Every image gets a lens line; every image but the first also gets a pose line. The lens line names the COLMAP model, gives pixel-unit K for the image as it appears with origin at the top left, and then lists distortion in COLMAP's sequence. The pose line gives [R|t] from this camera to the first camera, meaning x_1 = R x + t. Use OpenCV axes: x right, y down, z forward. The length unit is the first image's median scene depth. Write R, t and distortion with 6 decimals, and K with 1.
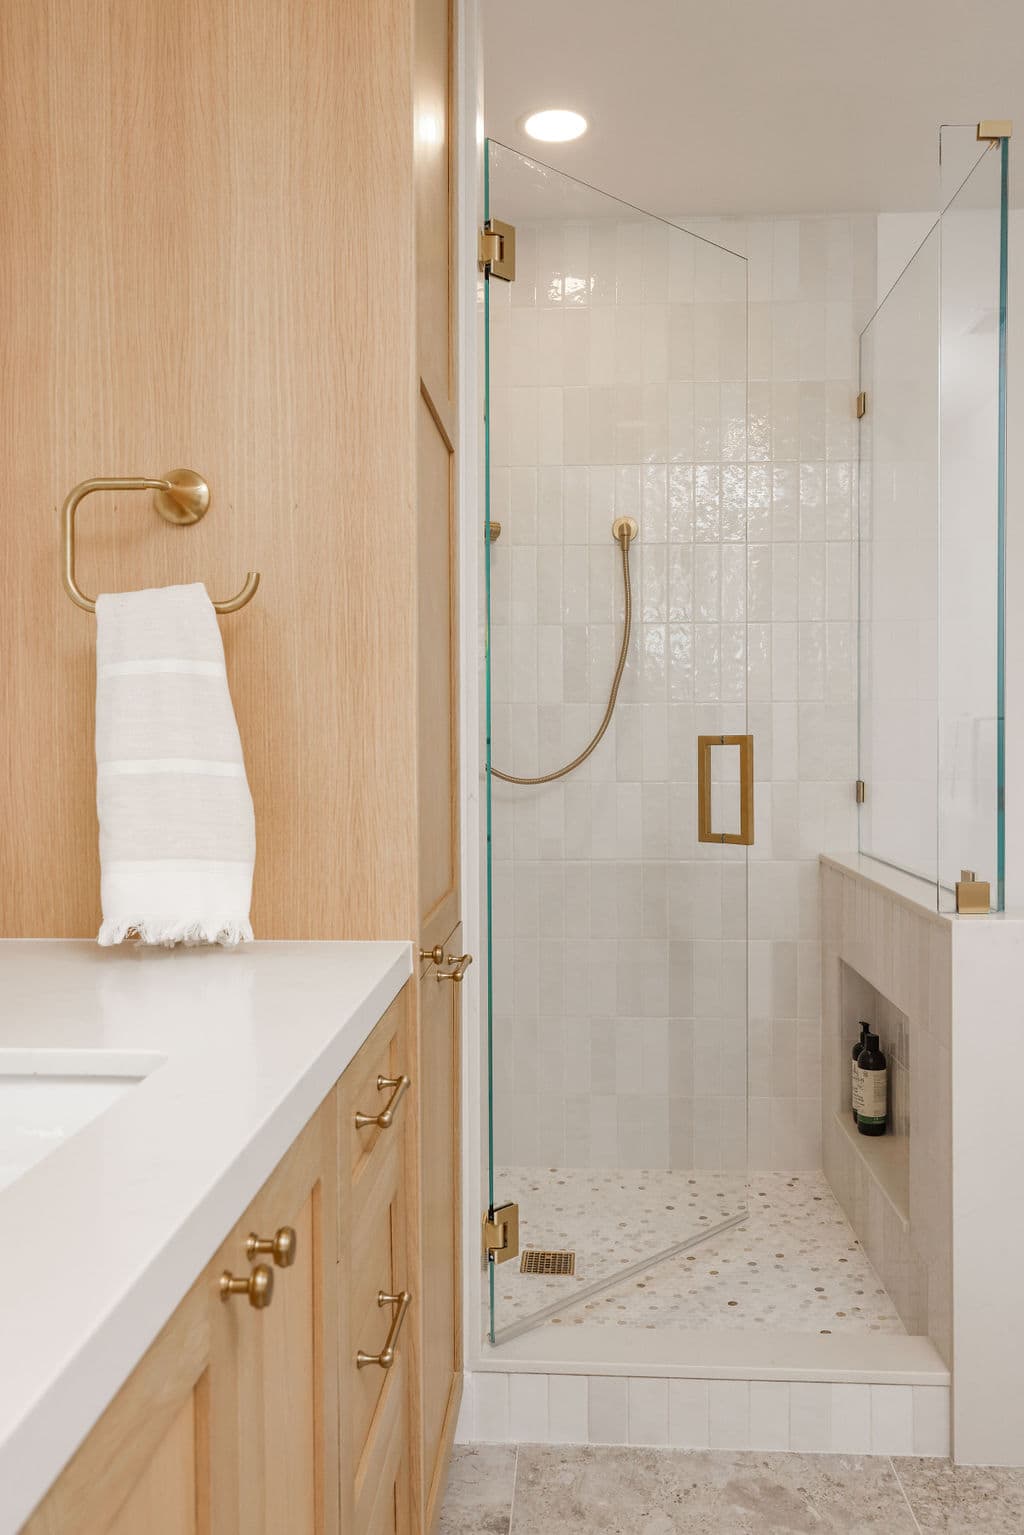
lens RADIAL K [[1231.6, 0, 535.8], [0, 1231.6, 763.2], [0, 0, 1]] dist [0.002489, 0.001663]
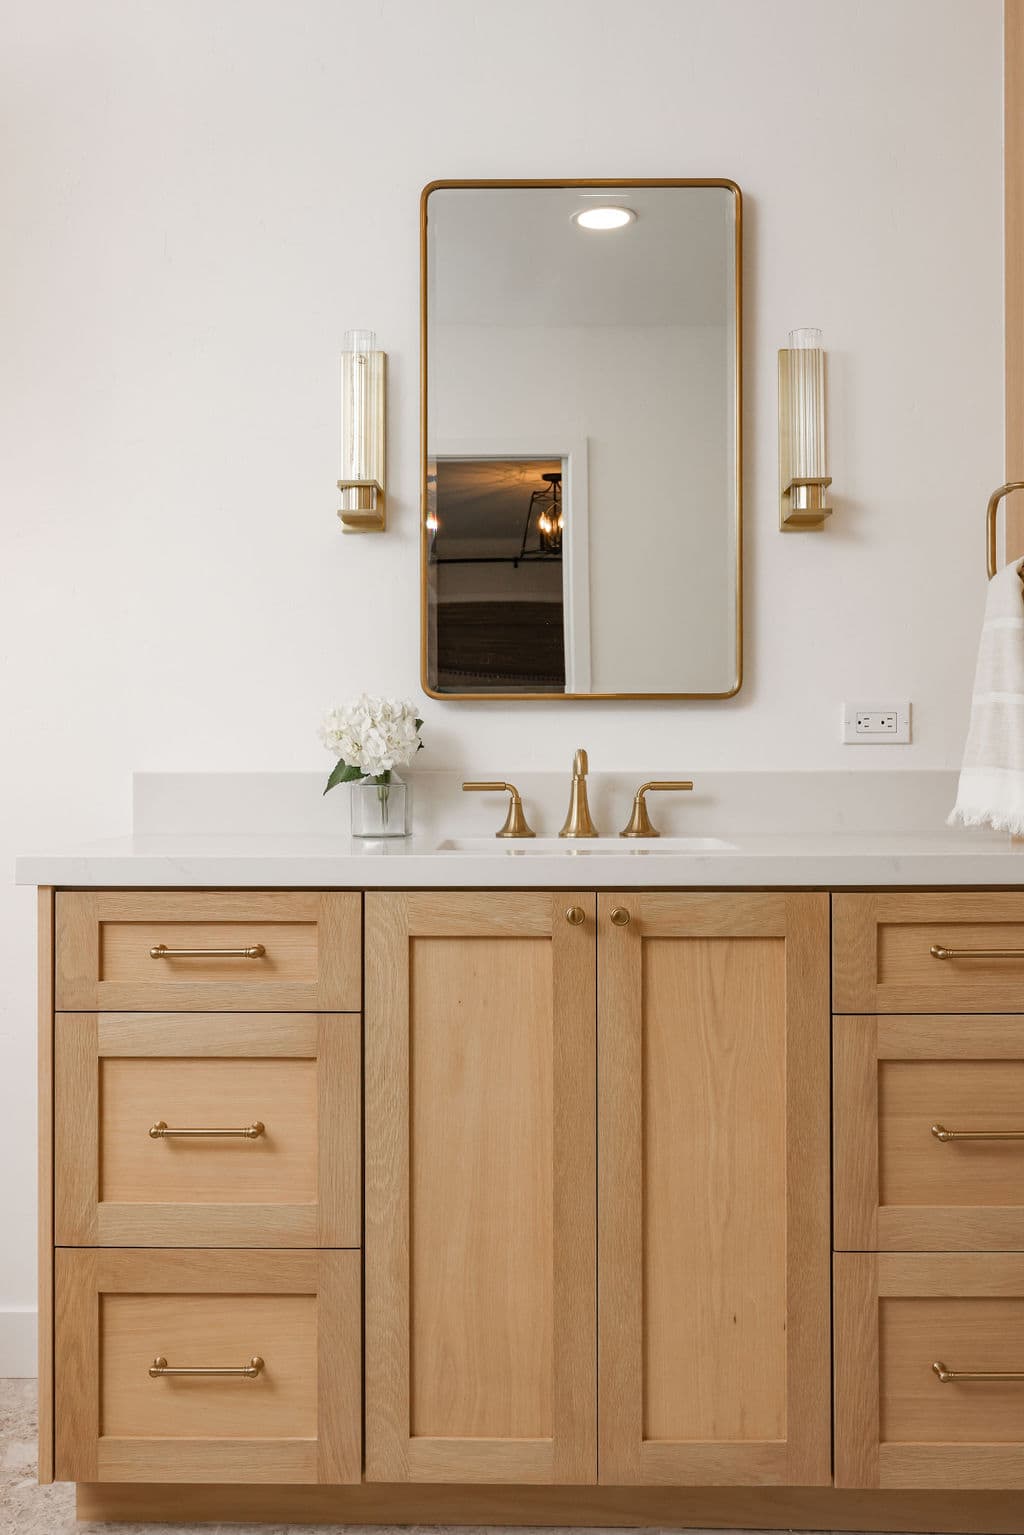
lens RADIAL K [[1447.0, 0, 509.2], [0, 1447.0, 761.8], [0, 0, 1]] dist [-0.003118, 0.007910]
pose [[0.027068, 0.004332, -0.999624, 0.812293], [-0.019888, 0.999795, 0.003795, 0.048877], [0.999436, 0.019778, 0.027149, 0.275786]]
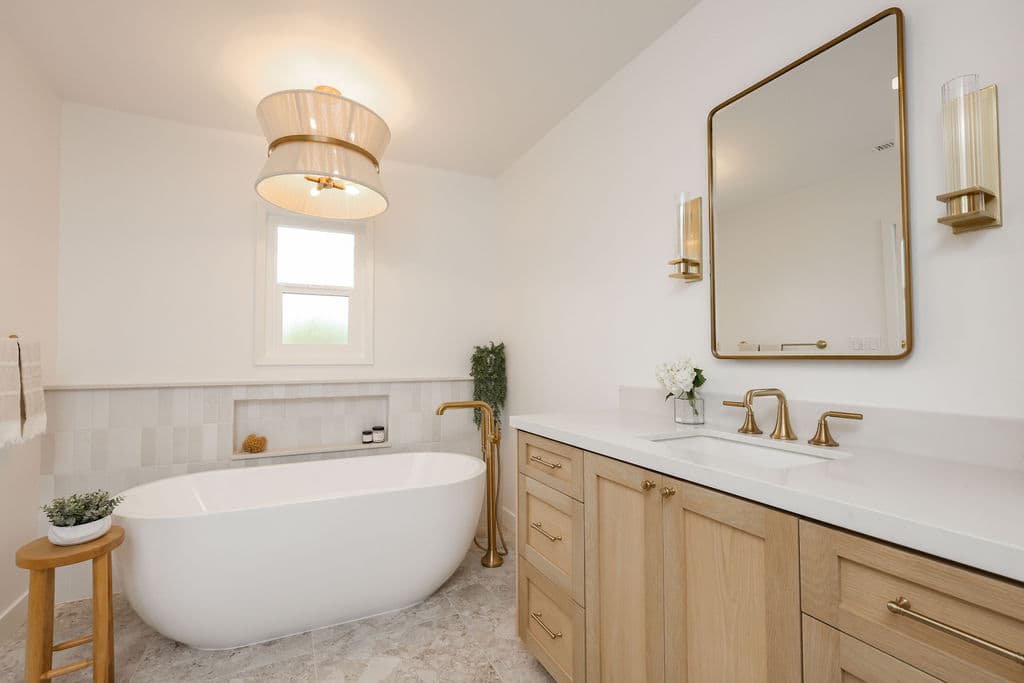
lens RADIAL K [[440.6, 0, 491.3], [0, 440.6, 342.6], [0, 0, 1]] dist [0.002004, 0.000868]
pose [[-0.886233, -0.010313, -0.463125, 0.316925], [-0.006573, 0.999931, -0.009690, -0.011562], [0.463193, -0.005544, -0.886240, 0.709652]]
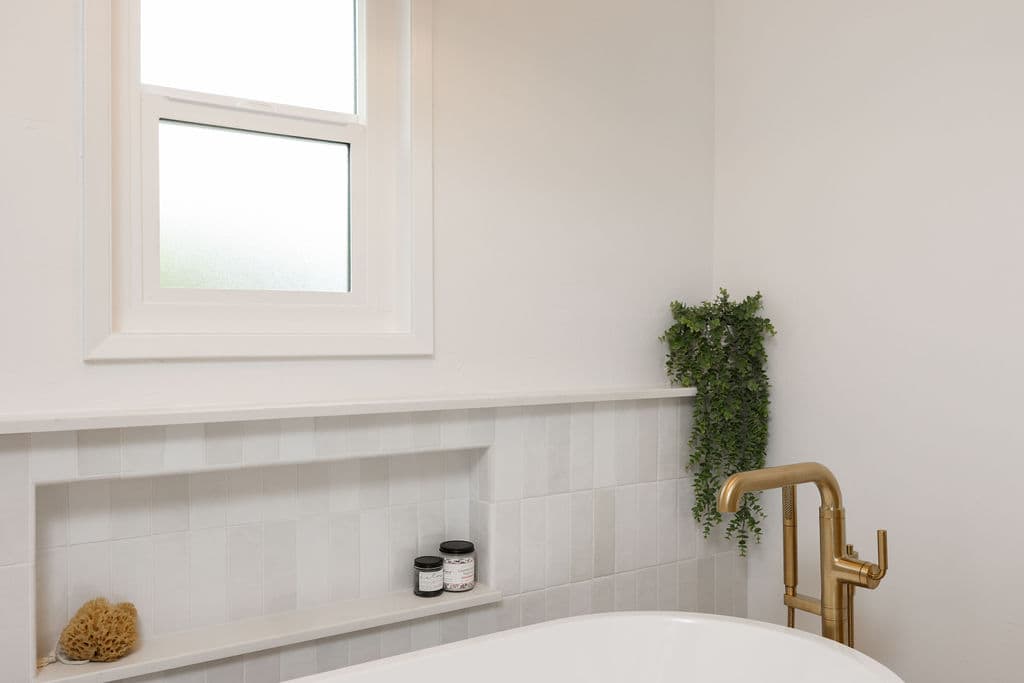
lens RADIAL K [[908.5, 0, 514.3], [0, 908.5, 343.1], [0, 0, 1]] dist [0.006722, 0.005324]
pose [[-0.775398, 0.010256, -0.631389, 0.526069], [-0.013797, 0.999354, 0.033177, 0.001290], [0.631322, 0.034436, -0.774756, 0.107261]]
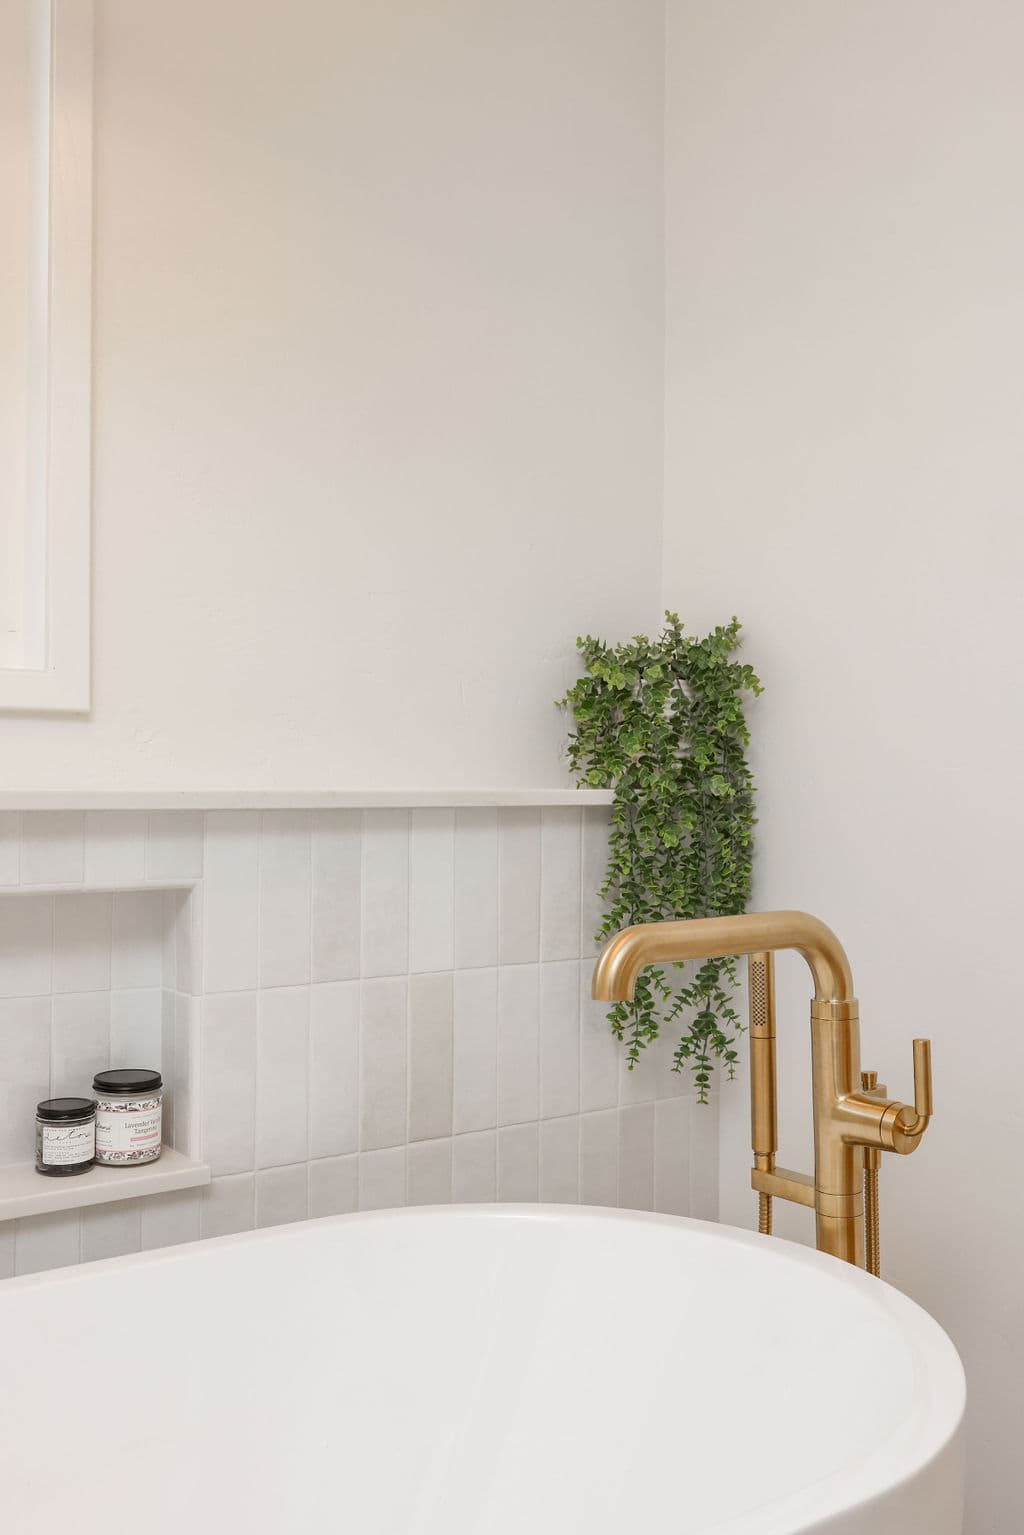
lens RADIAL K [[1447.0, 0, 509.2], [0, 1447.0, 761.8], [0, 0, 1]] dist [-0.003118, 0.007910]
pose [[-0.757419, -0.008840, -0.652870, 0.341575], [-0.018837, 0.999788, 0.008316, 0.060527], [0.652658, 0.018597, -0.757425, 0.069026]]
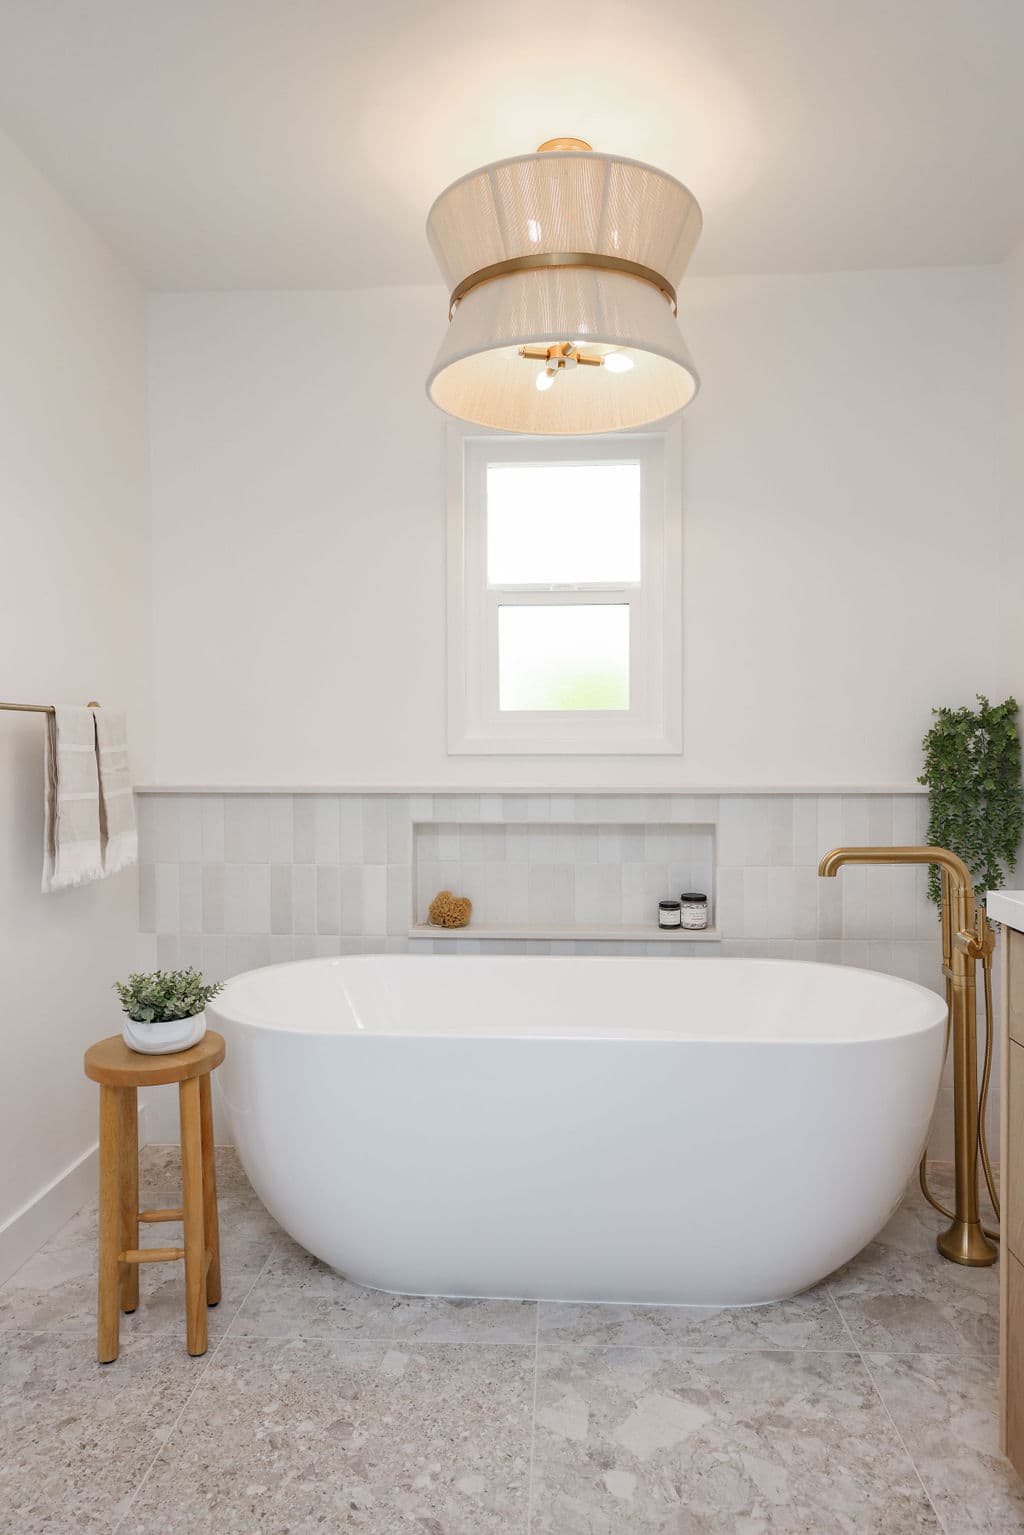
lens RADIAL K [[994.5, 0, 509.9], [0, 994.5, 758.7], [0, 0, 1]] dist [-0.001341, 0.000650]
pose [[-0.999949, 0.007048, 0.007235, 0.236910], [0.007349, 0.999069, 0.042504, -0.008264], [-0.006929, 0.042555, -0.999070, 0.699674]]
